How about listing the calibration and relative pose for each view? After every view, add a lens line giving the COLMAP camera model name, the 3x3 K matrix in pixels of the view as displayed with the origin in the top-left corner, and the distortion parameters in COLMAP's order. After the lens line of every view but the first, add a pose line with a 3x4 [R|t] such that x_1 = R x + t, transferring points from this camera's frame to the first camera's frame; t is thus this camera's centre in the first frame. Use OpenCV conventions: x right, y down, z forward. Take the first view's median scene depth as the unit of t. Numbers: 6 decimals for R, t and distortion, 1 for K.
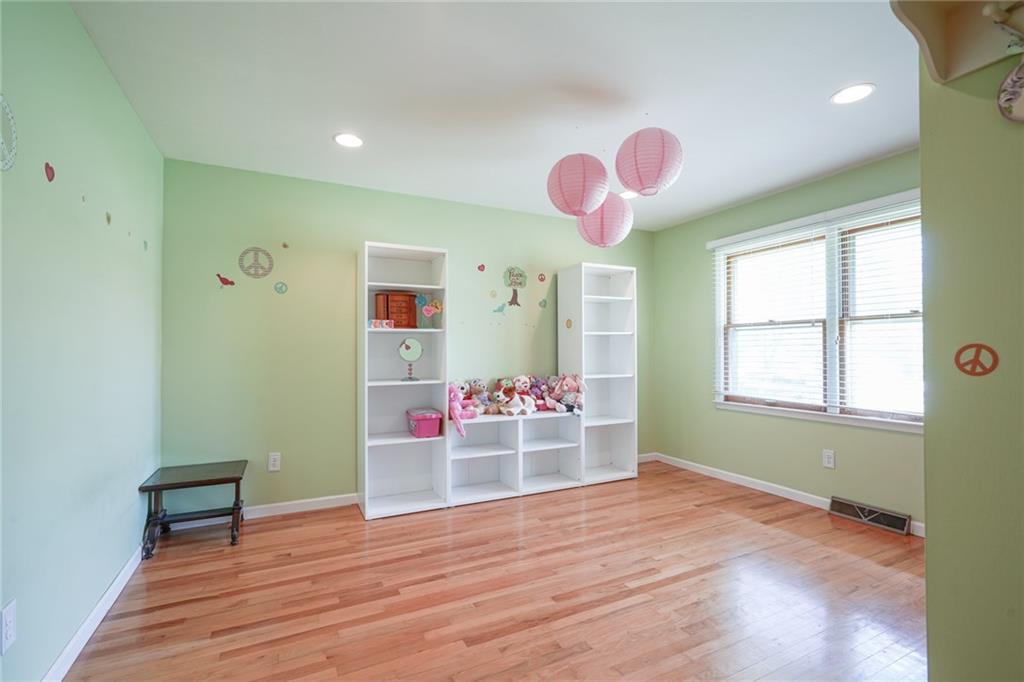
lens RADIAL K [[460.5, 0, 513.5], [0, 460.5, 339.6], [0, 0, 1]] dist [-0.010202, 0.003354]
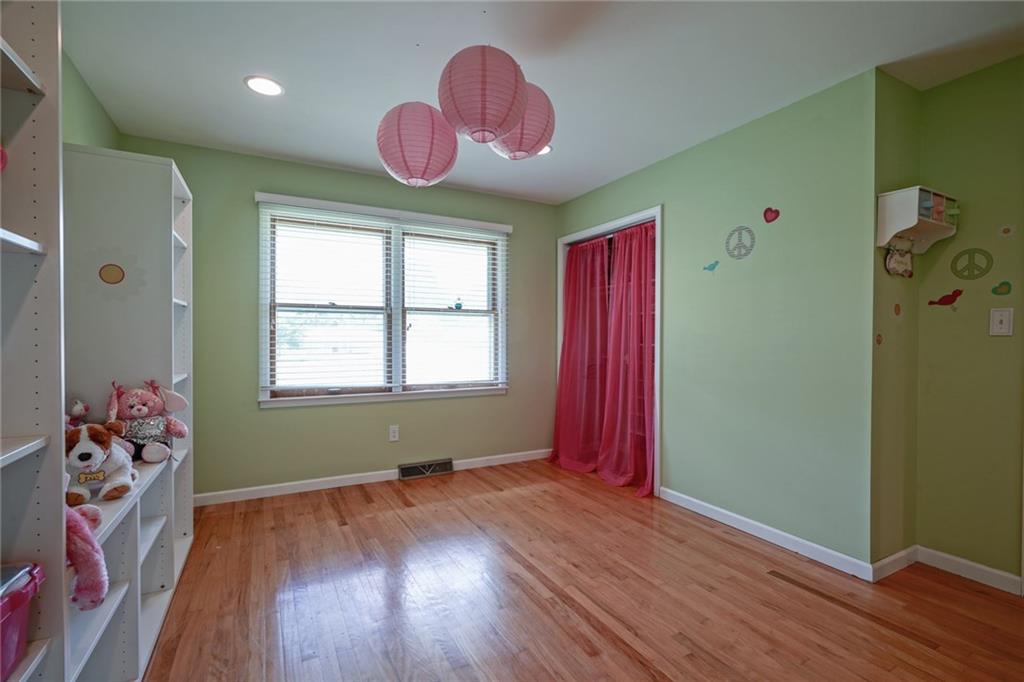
lens RADIAL K [[460.5, 0, 509.5], [0, 460.5, 338.3], [0, 0, 1]] dist [-0.010202, 0.003354]
pose [[-0.020627, 0.003988, 0.999779, -0.418916], [-0.029454, 0.999556, -0.004595, 0.025701], [-0.999353, -0.029542, -0.020501, 0.721846]]
